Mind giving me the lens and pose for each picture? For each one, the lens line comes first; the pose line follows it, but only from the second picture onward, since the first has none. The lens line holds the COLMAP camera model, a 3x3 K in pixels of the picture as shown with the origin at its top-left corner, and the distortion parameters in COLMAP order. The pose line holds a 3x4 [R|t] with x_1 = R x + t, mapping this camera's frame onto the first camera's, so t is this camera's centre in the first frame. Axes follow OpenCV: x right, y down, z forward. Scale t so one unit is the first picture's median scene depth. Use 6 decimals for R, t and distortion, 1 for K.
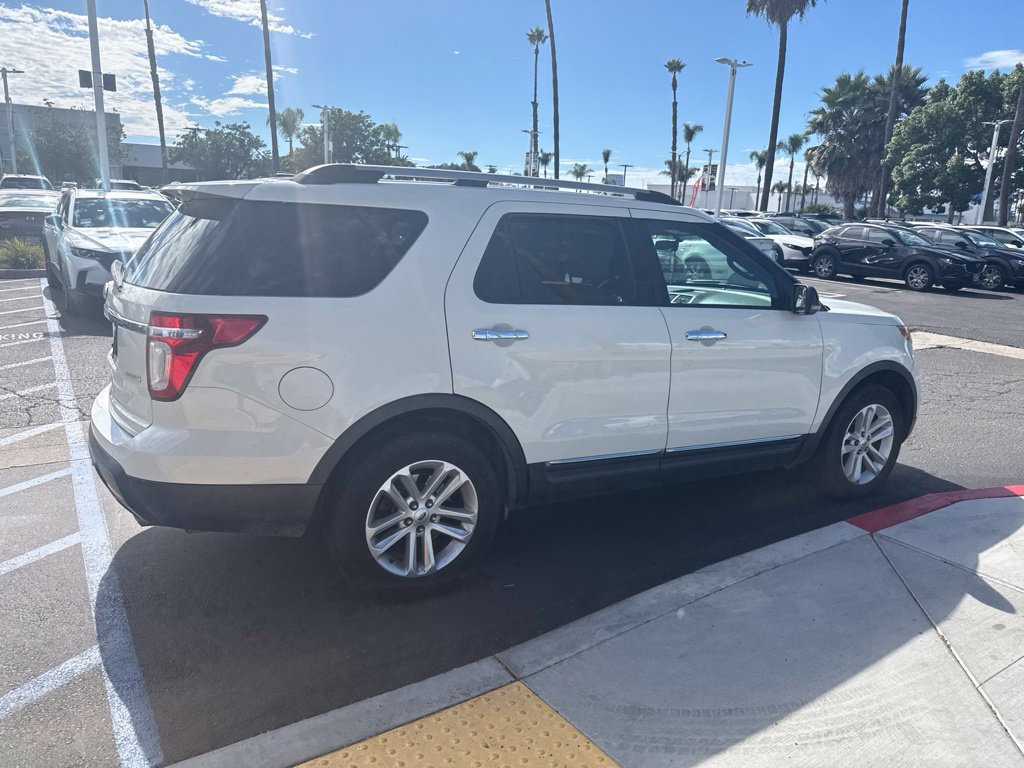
lens RADIAL K [[724.0, 0, 503.8], [0, 724.0, 377.6], [0, 0, 1]] dist [0.029405, -0.042585]
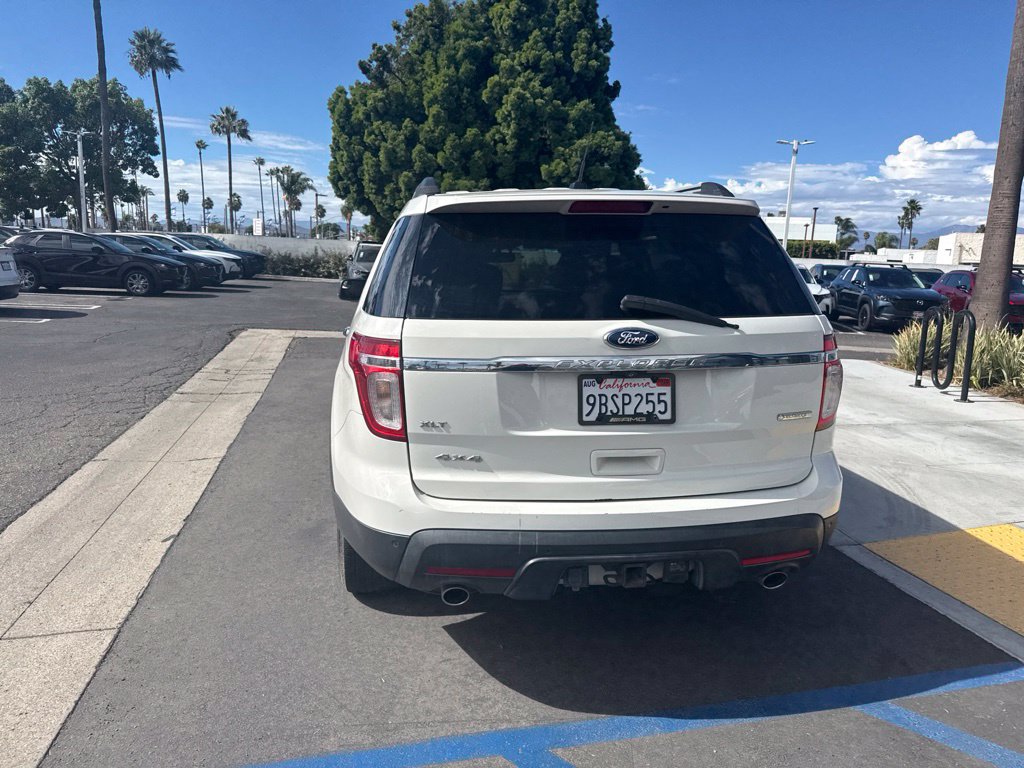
lens RADIAL K [[722.5, 0, 508.3], [0, 722.5, 388.4], [0, 0, 1]] dist [0.058140, -0.071326]
pose [[0.350585, -0.195729, 0.915850, -0.890712], [0.190497, 0.972377, 0.134888, -0.135903], [-0.916952, 0.127177, 0.378186, 0.607955]]
